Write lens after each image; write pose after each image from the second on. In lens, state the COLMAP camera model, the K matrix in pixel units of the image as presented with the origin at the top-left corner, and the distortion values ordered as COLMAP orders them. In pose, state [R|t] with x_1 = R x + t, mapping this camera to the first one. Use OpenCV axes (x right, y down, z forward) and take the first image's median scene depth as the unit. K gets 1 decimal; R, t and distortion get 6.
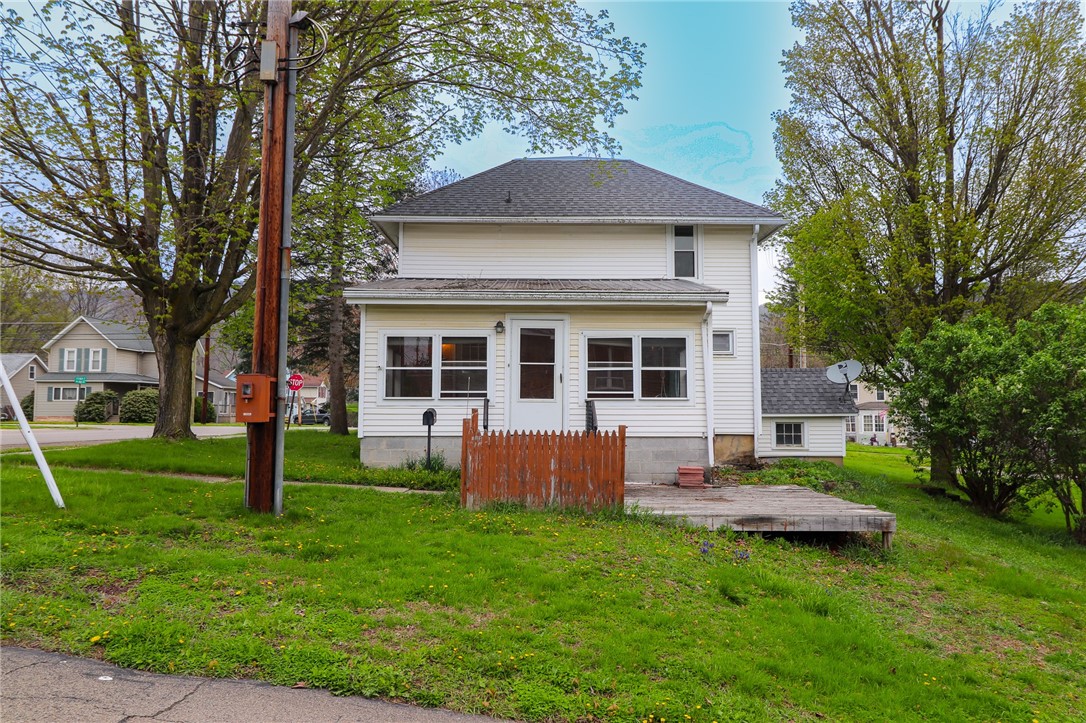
lens RADIAL K [[777.5, 0, 543.0], [0, 777.5, 361.5], [0, 0, 1]] dist [0.006526, 0.001784]
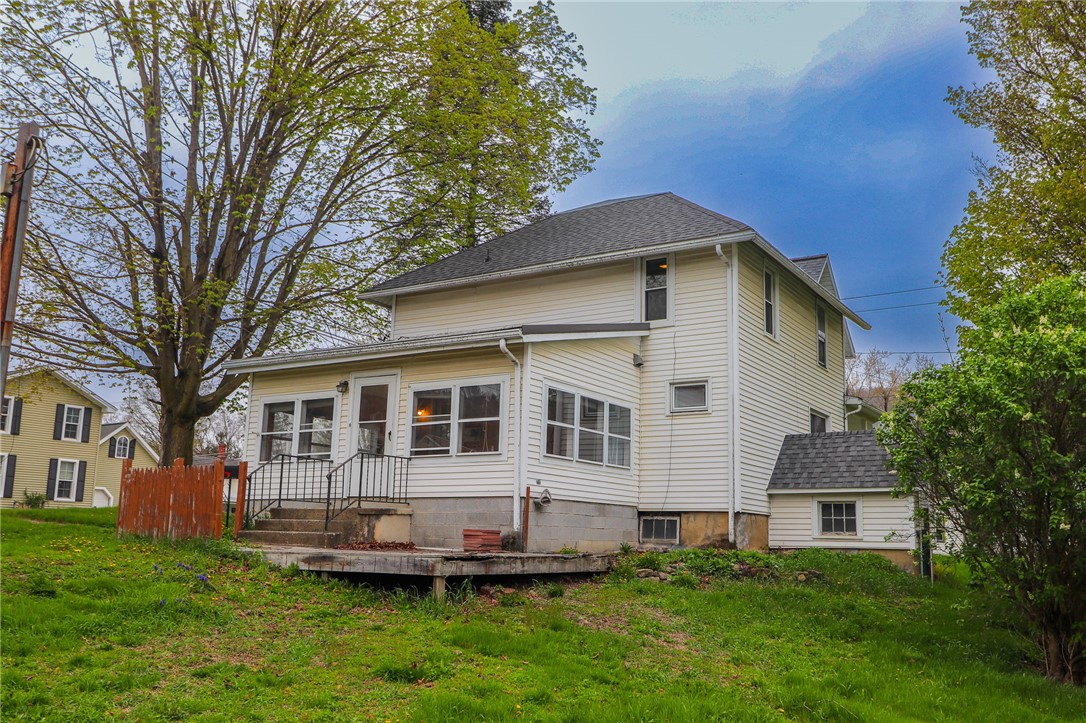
lens RADIAL K [[957.0, 0, 543.7], [0, 957.0, 384.1], [0, 0, 1]] dist [0.032257, 0.000388]
pose [[0.841584, -0.074095, -0.535019, 0.805168], [0.015053, 0.993379, -0.113896, 0.094064], [0.539916, 0.087799, 0.837127, 0.120273]]
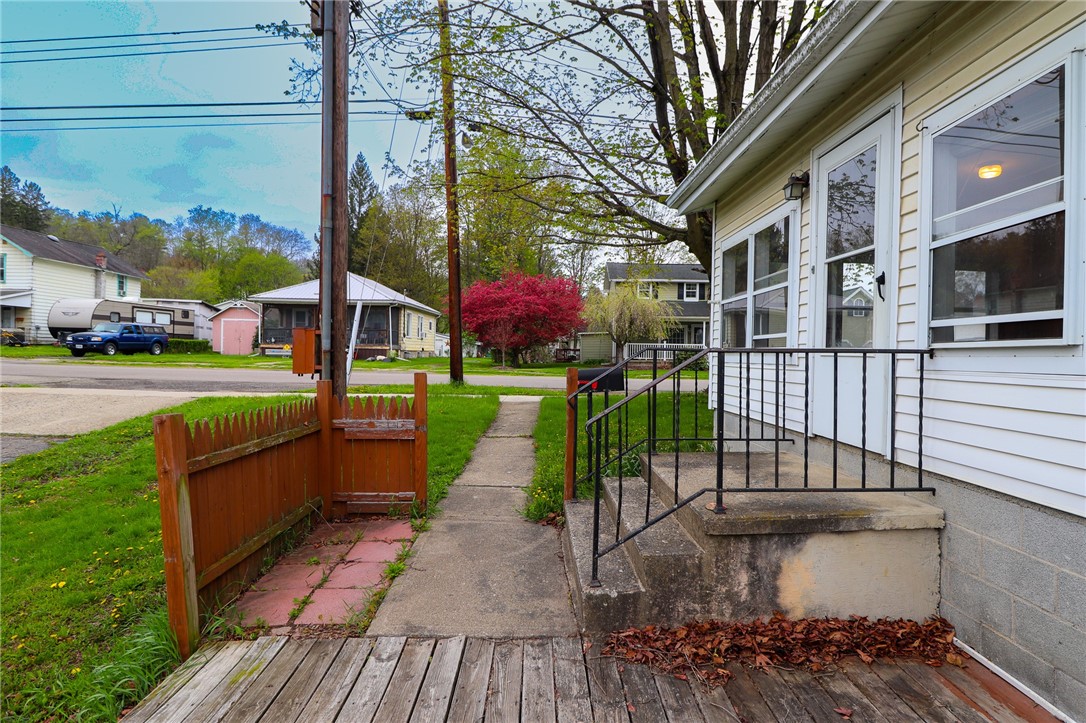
lens RADIAL K [[613.7, 0, 543.0], [0, 613.7, 361.5], [0, 0, 1]] dist [-0.003435, -0.000958]
pose [[0.006544, 0.001288, -0.999978, 0.288224], [0.060954, 0.998139, 0.001684, 0.044304], [0.998119, -0.060963, 0.006453, 0.845504]]
